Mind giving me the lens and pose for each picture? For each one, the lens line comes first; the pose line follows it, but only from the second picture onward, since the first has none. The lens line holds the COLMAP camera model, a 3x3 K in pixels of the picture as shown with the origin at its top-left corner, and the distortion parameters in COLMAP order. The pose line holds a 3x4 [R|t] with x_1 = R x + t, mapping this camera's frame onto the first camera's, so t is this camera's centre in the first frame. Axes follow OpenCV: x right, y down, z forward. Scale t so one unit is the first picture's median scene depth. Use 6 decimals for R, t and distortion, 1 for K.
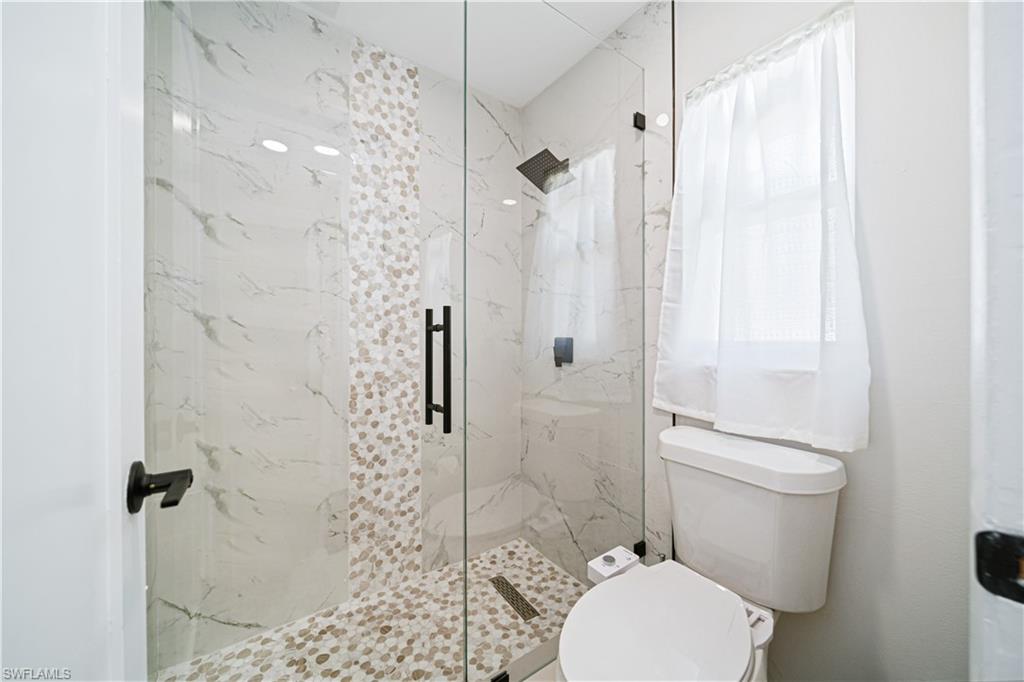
lens RADIAL K [[366.2, 0, 512.0], [0, 366.2, 341.0], [0, 0, 1]] dist [0.000189, -0.000050]
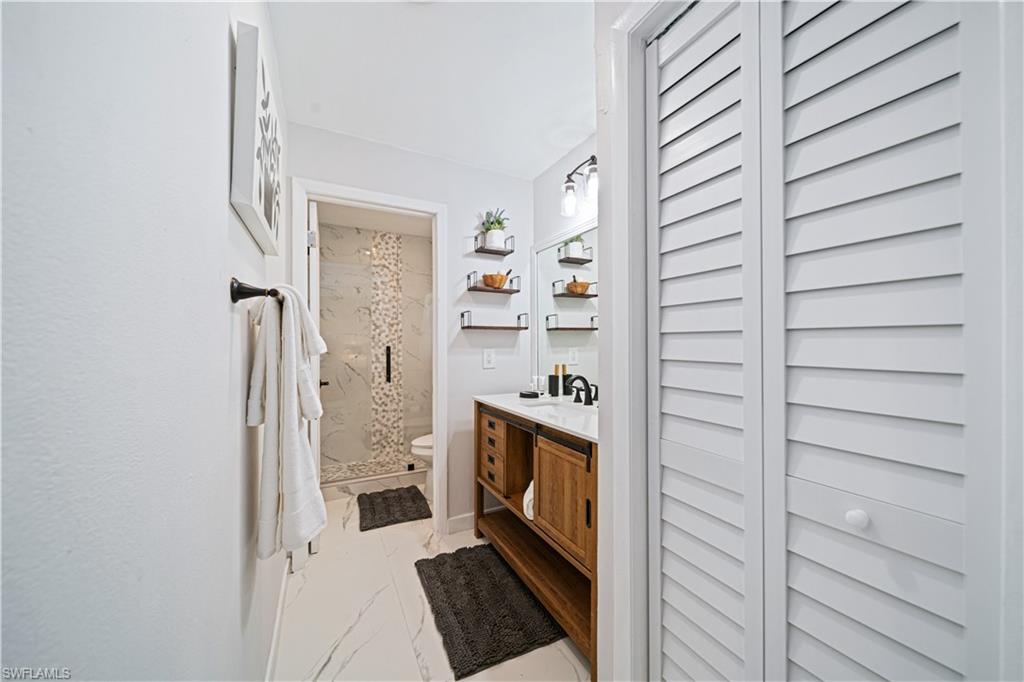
lens RADIAL K [[375.2, 0, 517.9], [0, 375.2, 343.9], [0, 0, 1]] dist [0.000275, 0.000112]
pose [[0.989678, -0.002566, -0.143287, 0.855735], [0.002343, 0.999996, -0.001729, -0.059798], [0.143291, 0.001376, 0.989680, -1.303473]]
